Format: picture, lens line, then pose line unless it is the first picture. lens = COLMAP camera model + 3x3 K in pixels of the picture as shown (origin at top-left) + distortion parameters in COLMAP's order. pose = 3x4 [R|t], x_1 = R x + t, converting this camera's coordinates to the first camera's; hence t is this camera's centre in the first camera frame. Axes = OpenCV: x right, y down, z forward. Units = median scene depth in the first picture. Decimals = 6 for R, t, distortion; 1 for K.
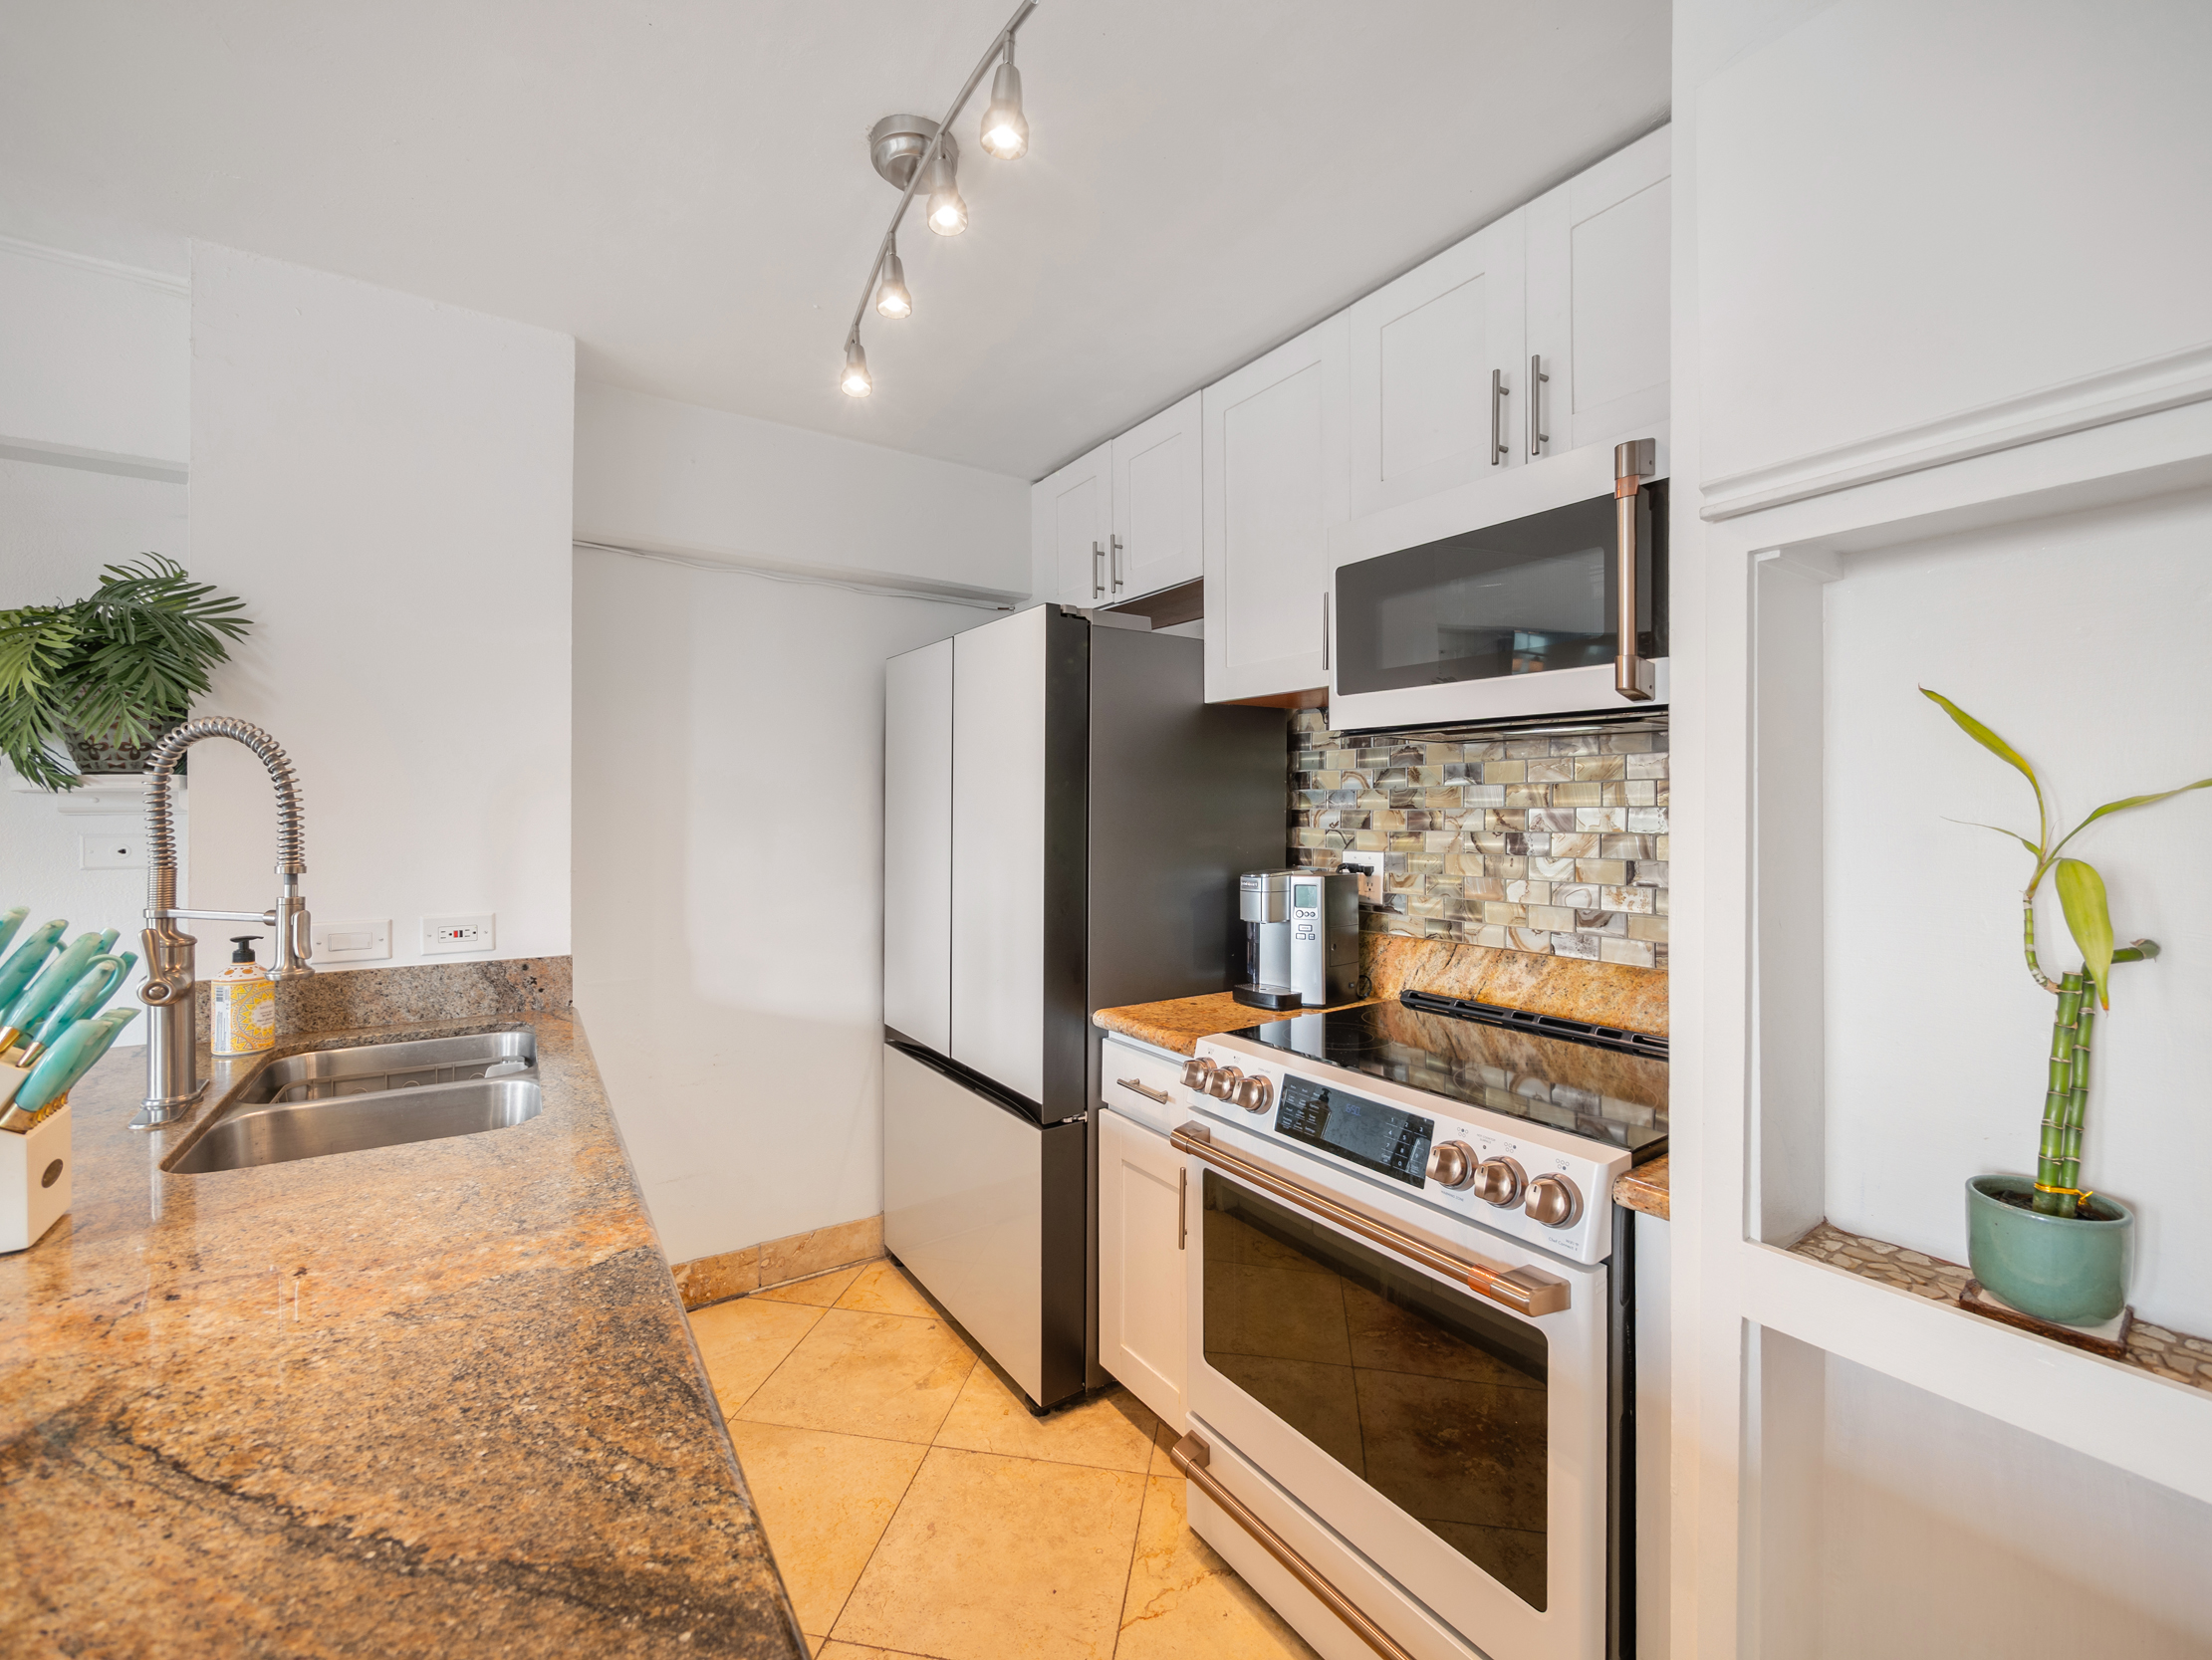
lens RADIAL K [[916.8, 0, 1113.4], [0, 916.8, 820.2], [0, 0, 1]] dist [-0.011853, 0.001979]
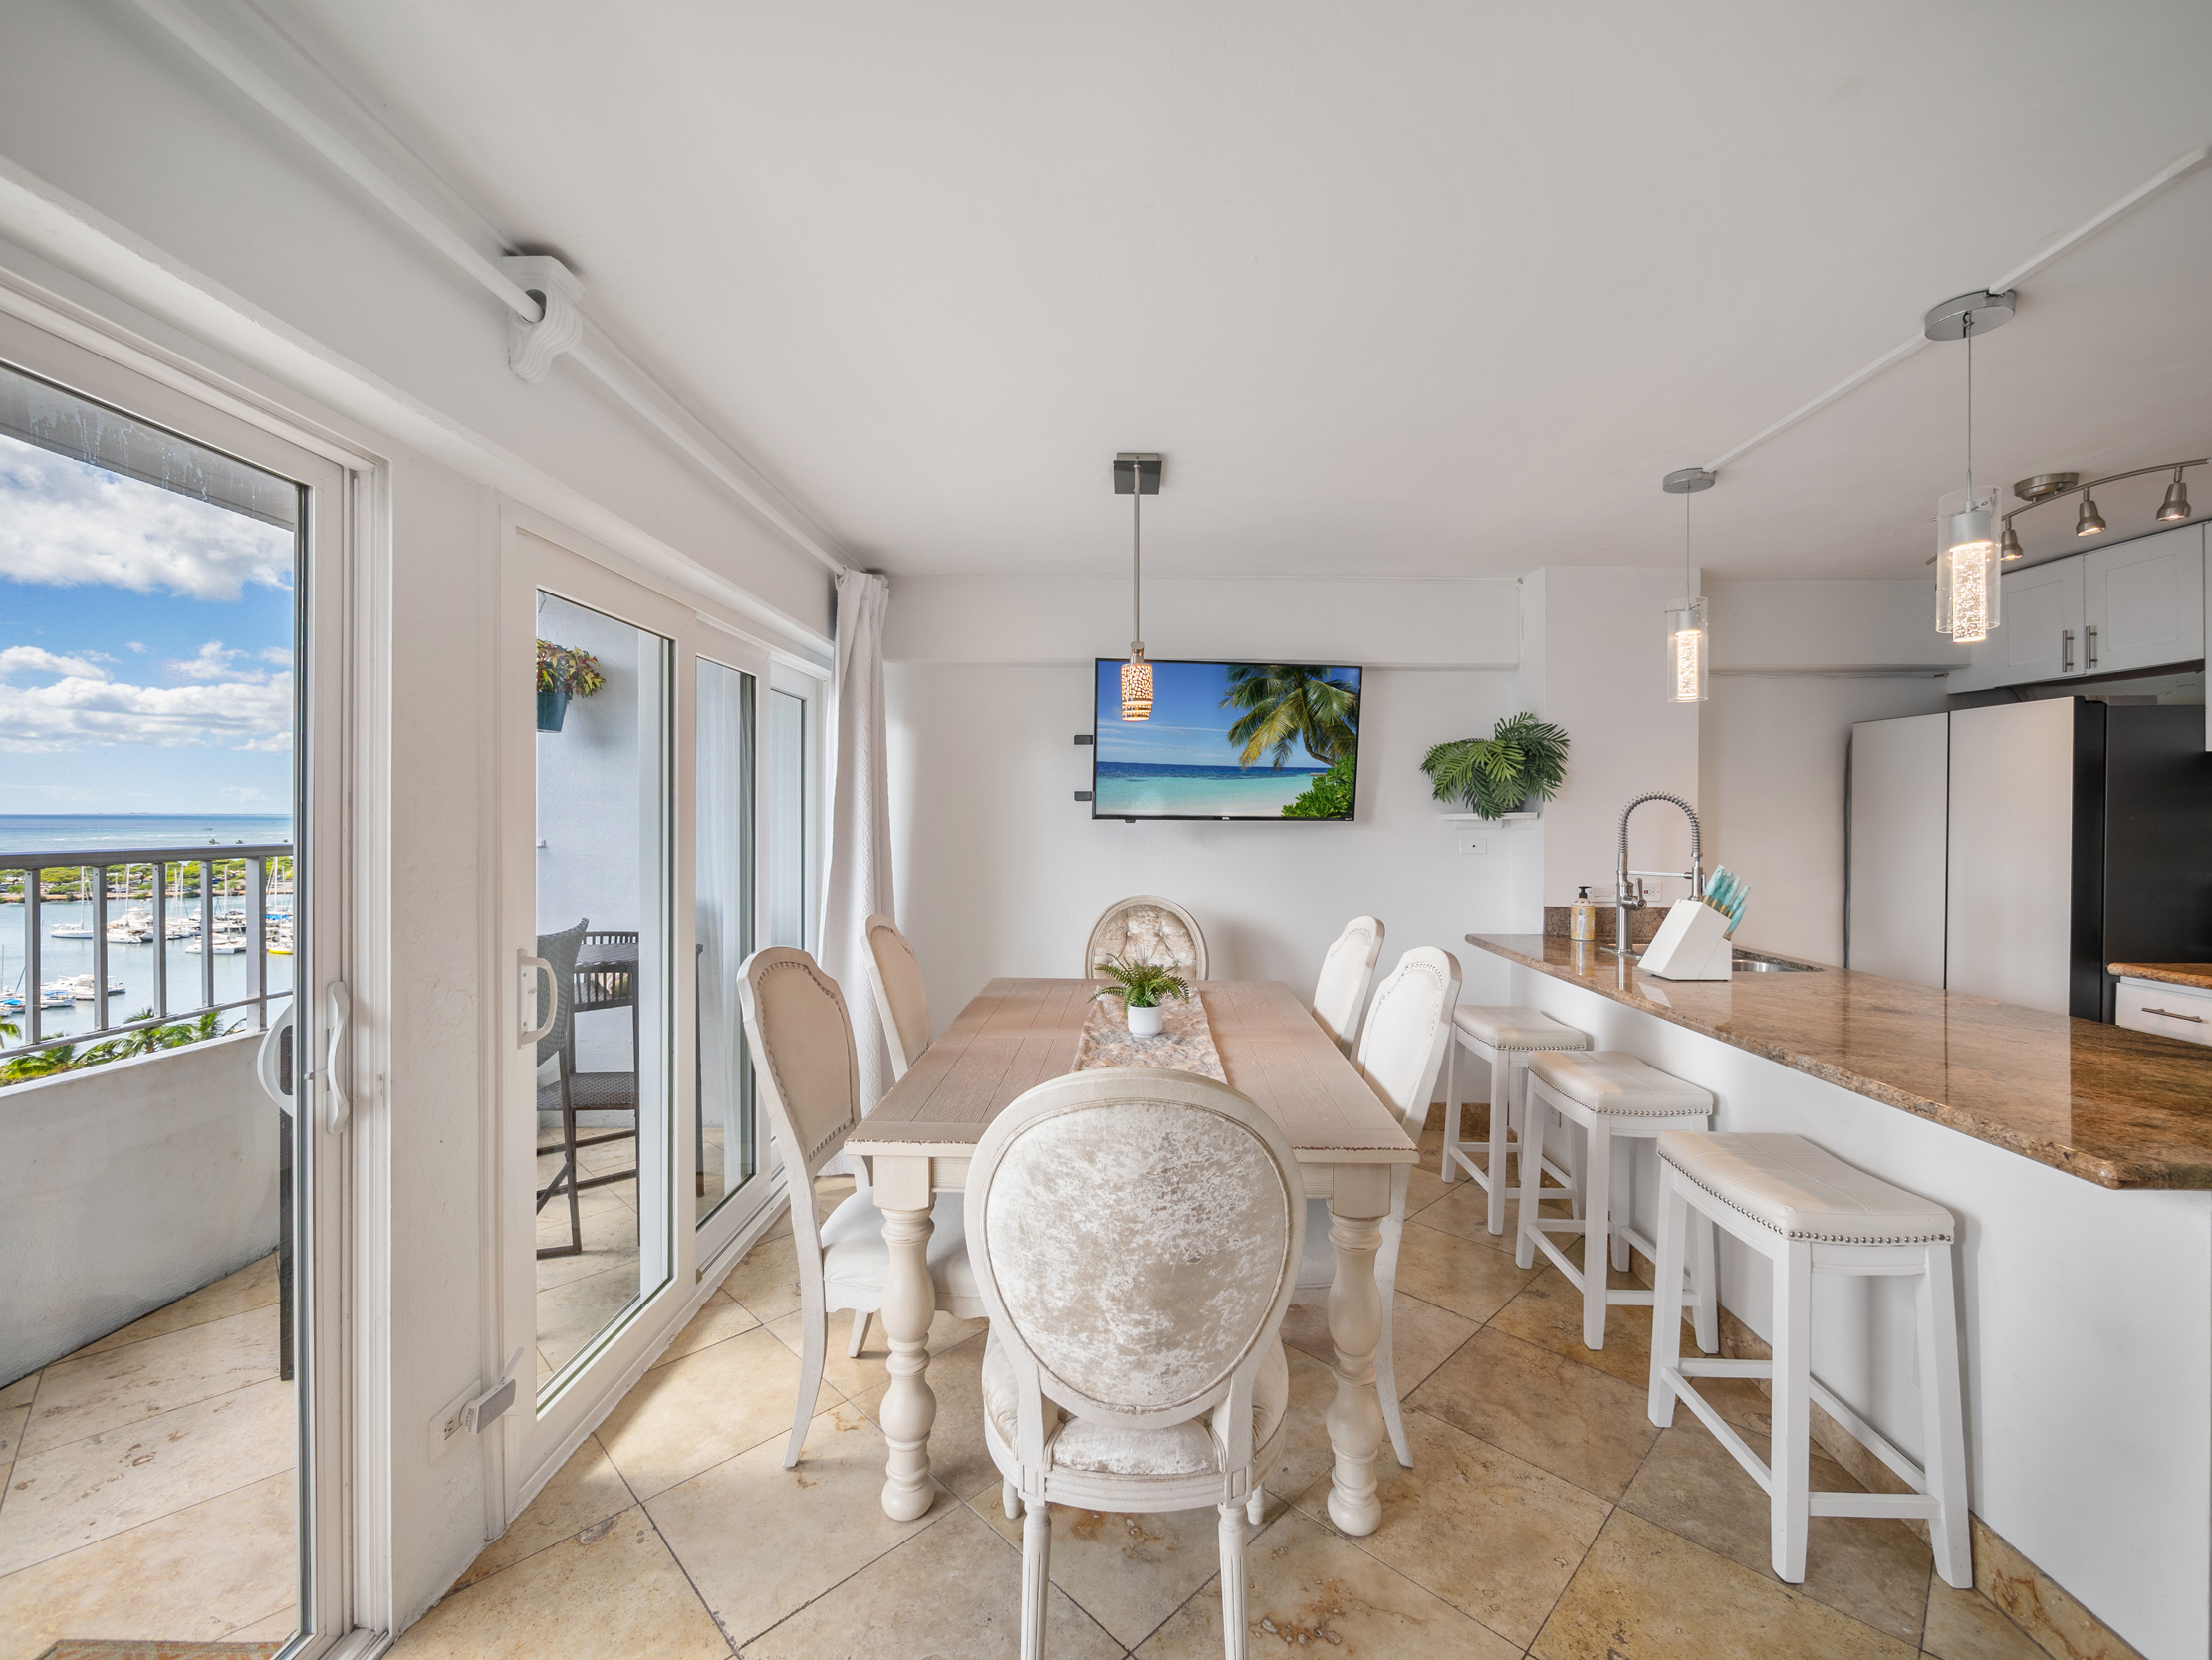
lens RADIAL K [[916.8, 0, 1113.5], [0, 916.8, 824.8], [0, 0, 1]] dist [-0.011853, 0.001979]
pose [[0.810681, -0.000843, -0.585487, -0.550878], [-0.001840, 0.999990, -0.003988, -0.010662], [0.585485, 0.004310, 0.810672, -1.343754]]
